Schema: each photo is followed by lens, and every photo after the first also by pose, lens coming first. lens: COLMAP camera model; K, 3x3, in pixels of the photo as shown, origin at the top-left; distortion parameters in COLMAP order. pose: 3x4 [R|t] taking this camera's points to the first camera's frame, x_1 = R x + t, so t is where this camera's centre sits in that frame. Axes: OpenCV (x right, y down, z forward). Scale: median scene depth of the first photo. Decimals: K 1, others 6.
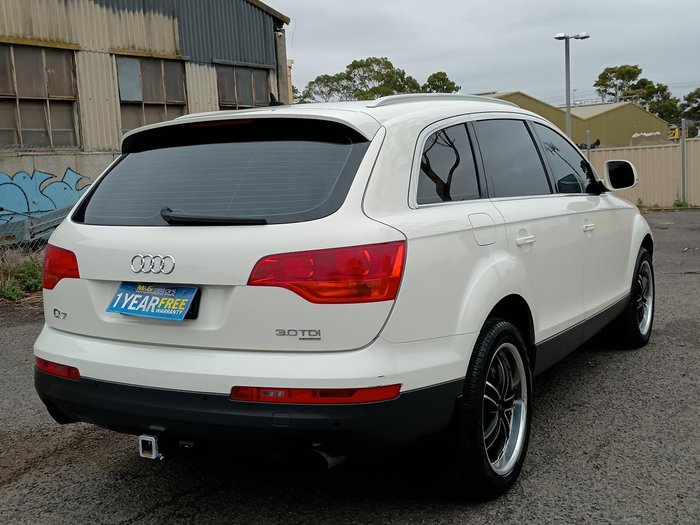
lens RADIAL K [[825.7, 0, 352.8], [0, 825.7, 255.4], [0, 0, 1]] dist [0.007665, 0.000000]
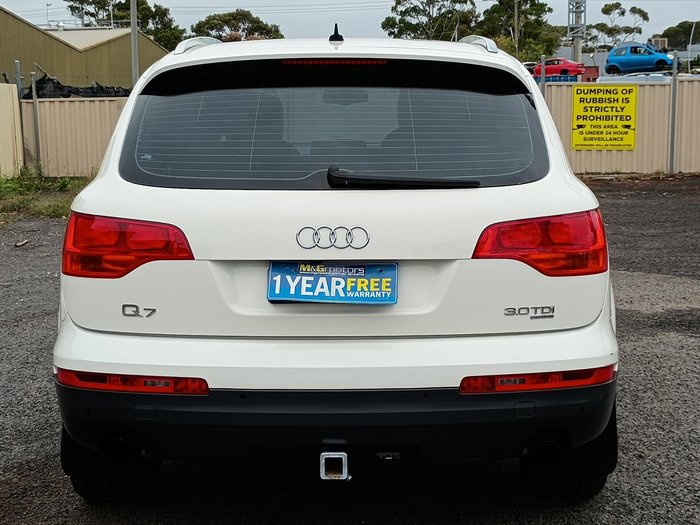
lens RADIAL K [[1240.2, 0, 349.4], [0, 1240.2, 263.2], [0, 0, 1]] dist [-0.023407, 0.000000]
pose [[0.870550, -0.023480, 0.491519, -0.823391], [0.019631, 0.999723, 0.012988, 0.020849], [-0.491688, -0.001658, 0.870770, -0.049597]]
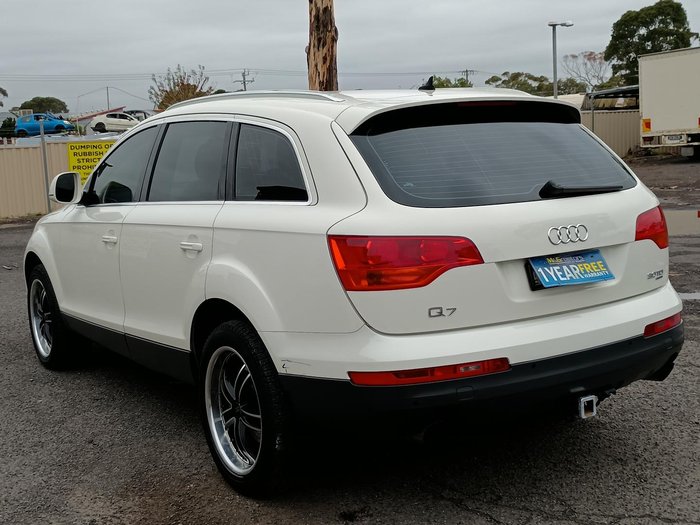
lens RADIAL K [[911.0, 0, 349.0], [0, 911.0, 267.4], [0, 0, 1]] dist [0.002978, 0.000000]
pose [[0.466452, -0.099190, 0.878968, -1.400203], [0.122866, 0.991325, 0.046666, -0.036004], [-0.875972, 0.086228, 0.474592, 0.704916]]
